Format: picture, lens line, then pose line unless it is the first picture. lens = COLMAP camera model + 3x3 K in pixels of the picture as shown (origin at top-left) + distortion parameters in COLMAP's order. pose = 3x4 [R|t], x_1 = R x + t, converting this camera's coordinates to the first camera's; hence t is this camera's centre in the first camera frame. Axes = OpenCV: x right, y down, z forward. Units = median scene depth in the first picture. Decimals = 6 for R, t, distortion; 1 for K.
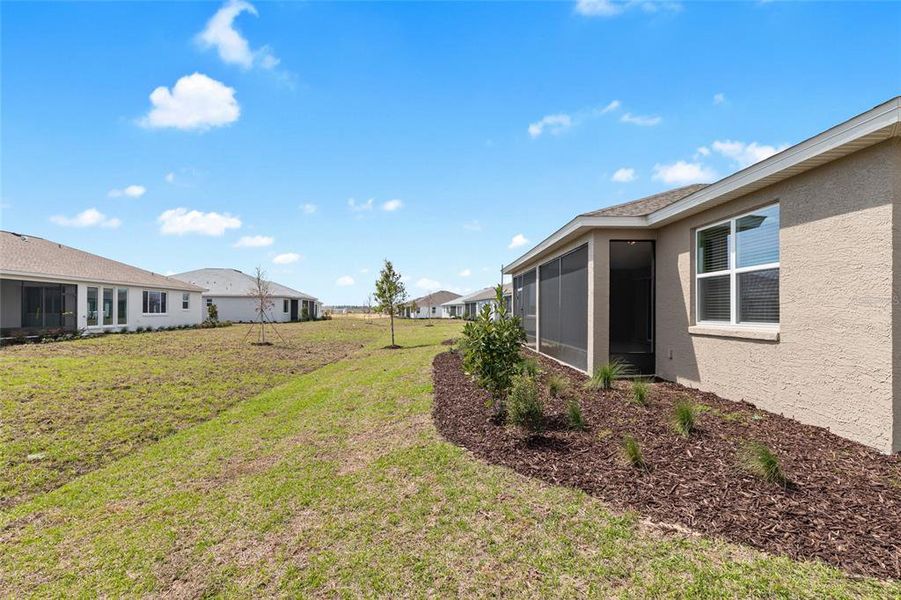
lens RADIAL K [[428.2, 0, 446.0], [0, 428.2, 302.0], [0, 0, 1]] dist [-0.000307, -0.000387]
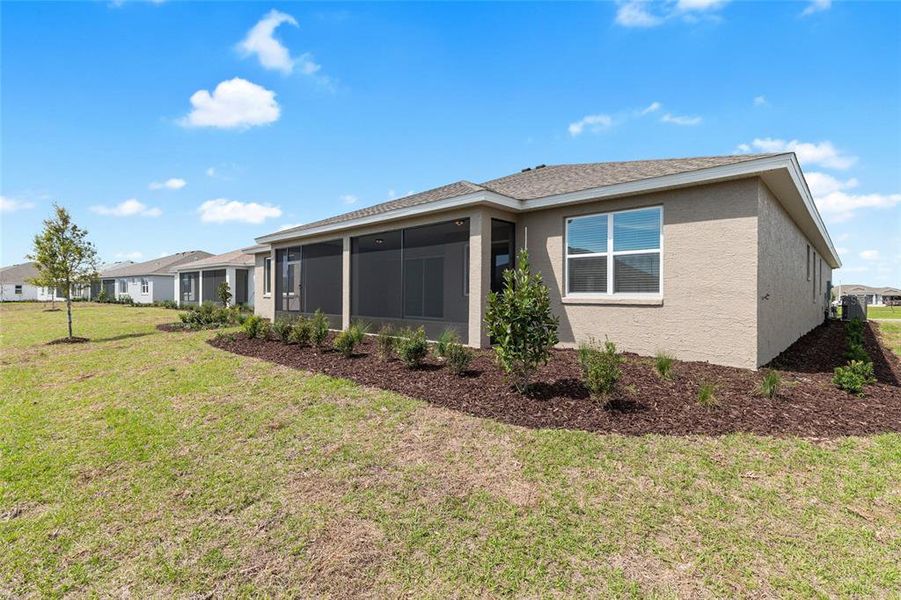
lens RADIAL K [[429.2, 0, 449.0], [0, 429.2, 290.6], [0, 0, 1]] dist [-0.001623, -0.000258]
pose [[0.699935, 0.009359, 0.714146, -0.448374], [-0.020376, 0.999769, 0.006869, 0.030622], [-0.713916, -0.019359, 0.699964, 0.327961]]
